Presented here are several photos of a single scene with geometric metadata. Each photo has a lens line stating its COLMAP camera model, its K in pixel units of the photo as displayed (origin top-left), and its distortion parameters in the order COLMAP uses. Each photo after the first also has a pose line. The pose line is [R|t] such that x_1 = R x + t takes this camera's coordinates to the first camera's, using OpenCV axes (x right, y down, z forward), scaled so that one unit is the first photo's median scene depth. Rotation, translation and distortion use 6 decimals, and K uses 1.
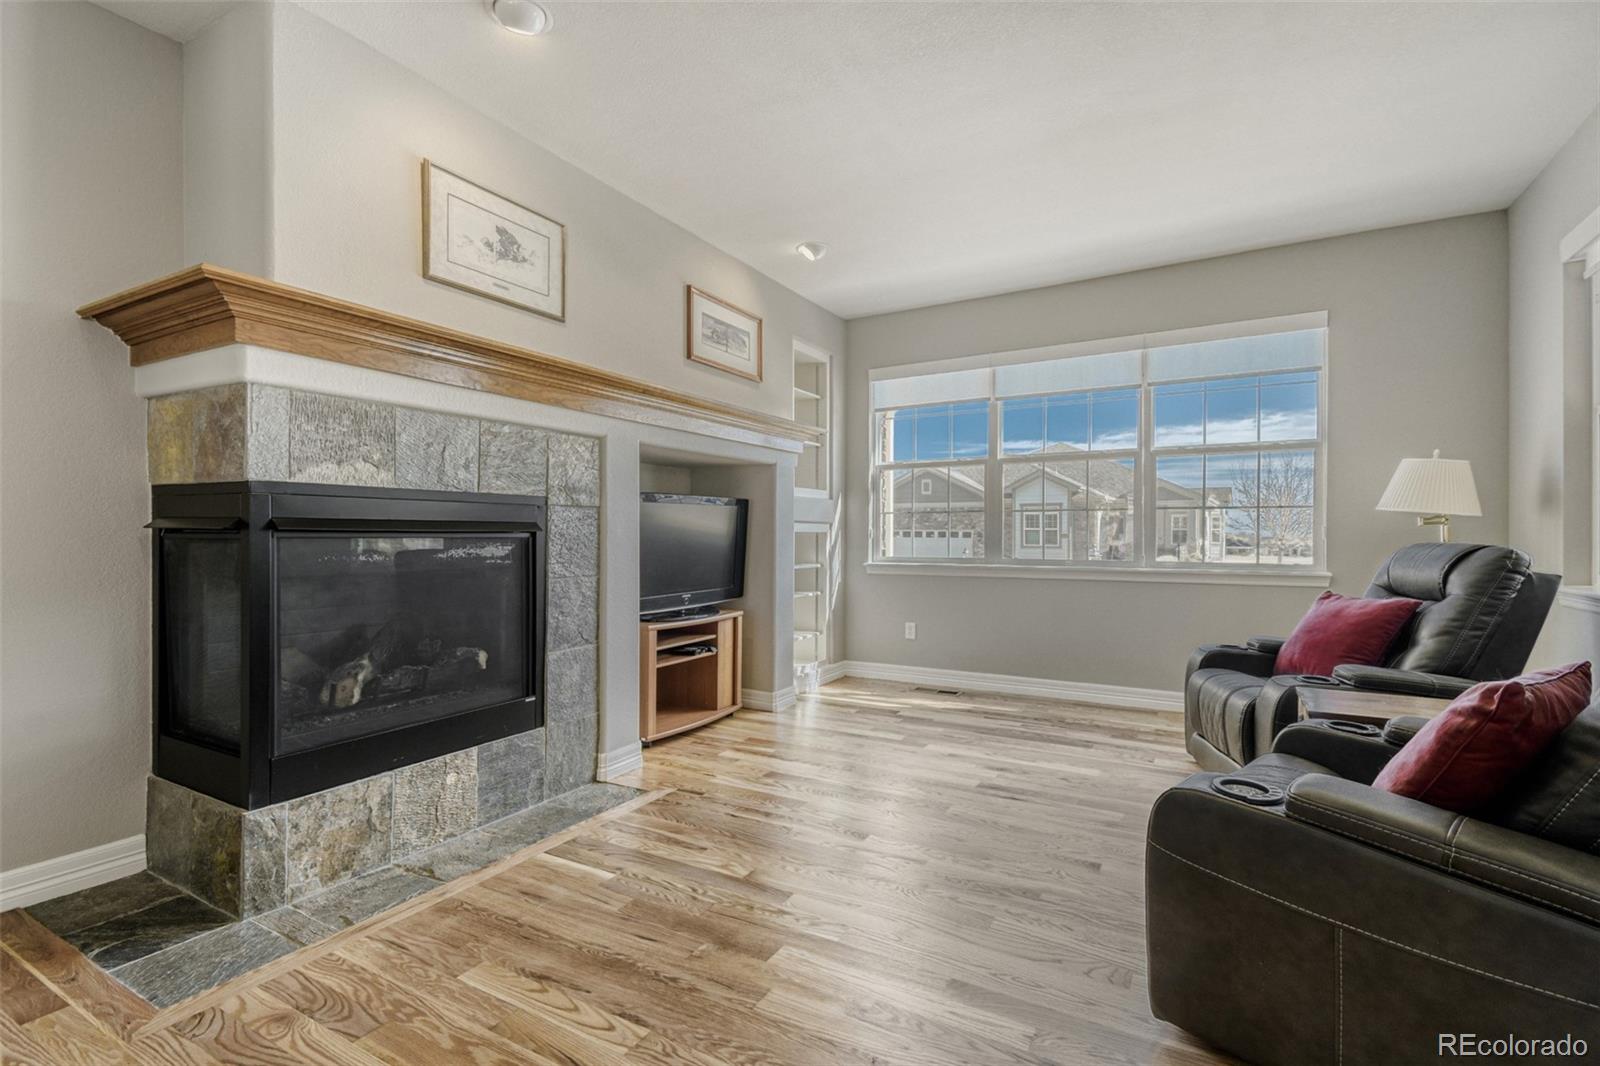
lens RADIAL K [[710.3, 0, 797.5], [0, 710.3, 535.4], [0, 0, 1]] dist [0.001604, -0.001652]
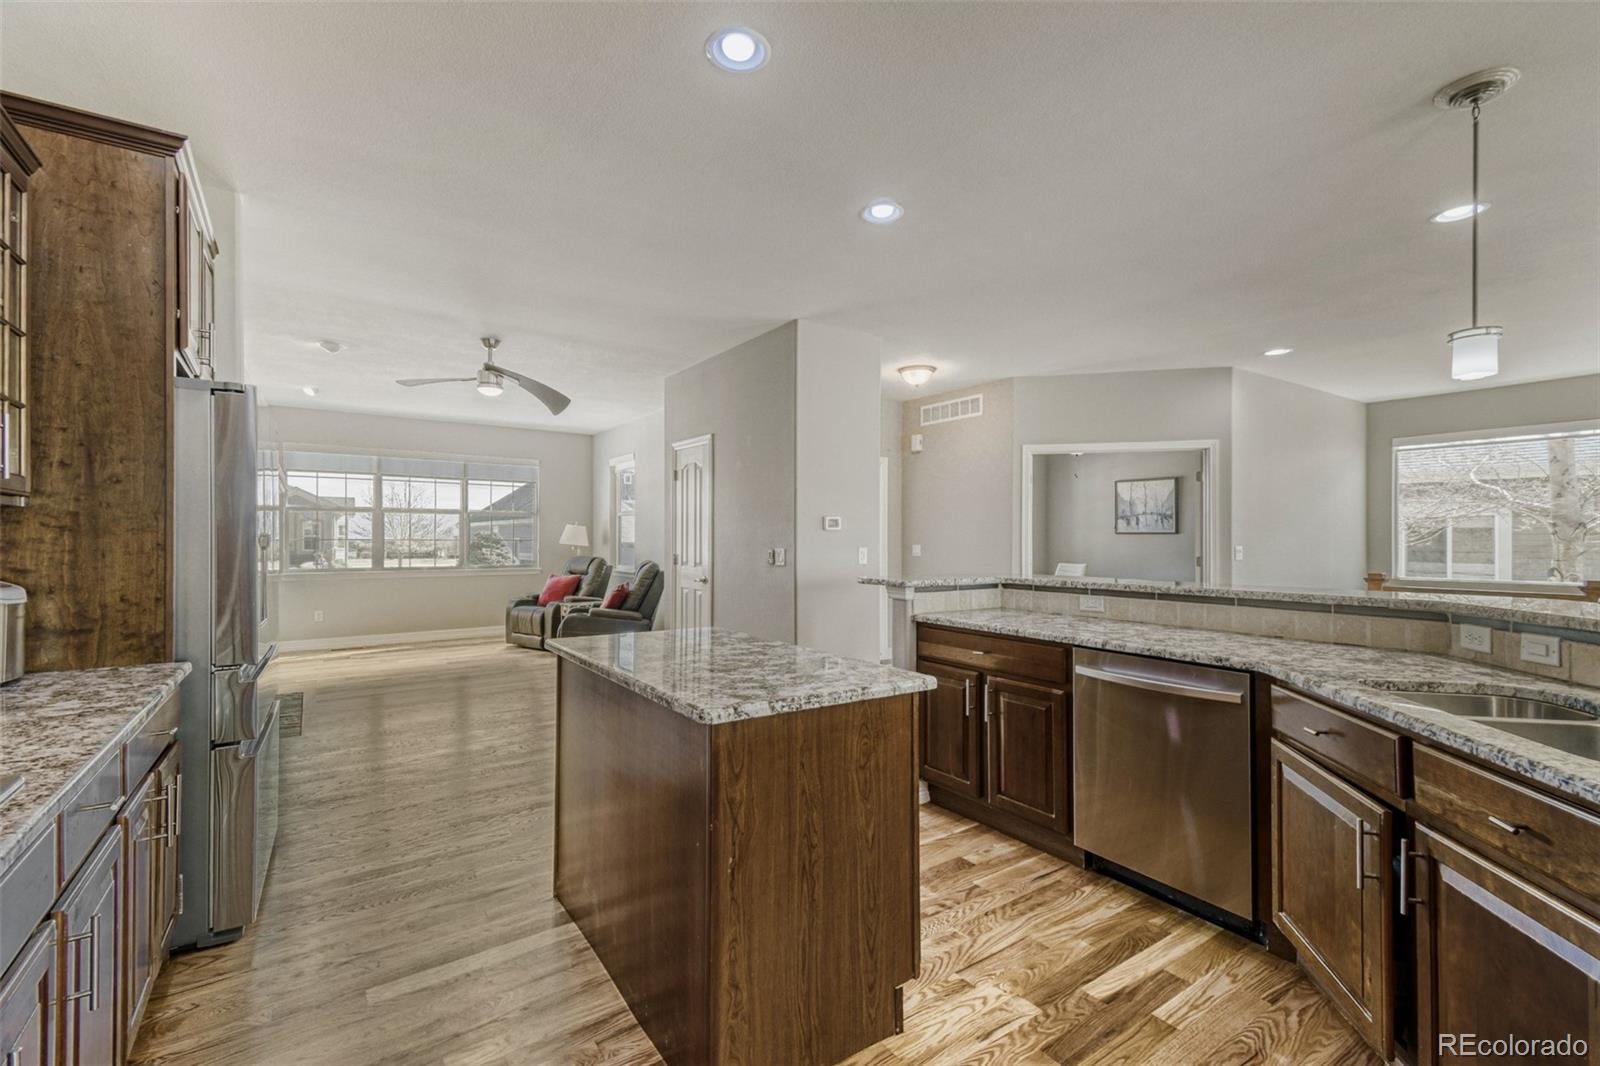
lens RADIAL K [[710.3, 0, 797.7], [0, 710.3, 535.7], [0, 0, 1]] dist [0.001604, -0.001652]
pose [[0.409819, 0.003861, 0.912159, -1.404528], [-0.000091, 0.999991, -0.004191, -0.061167], [-0.912167, 0.001634, 0.409816, -1.015597]]
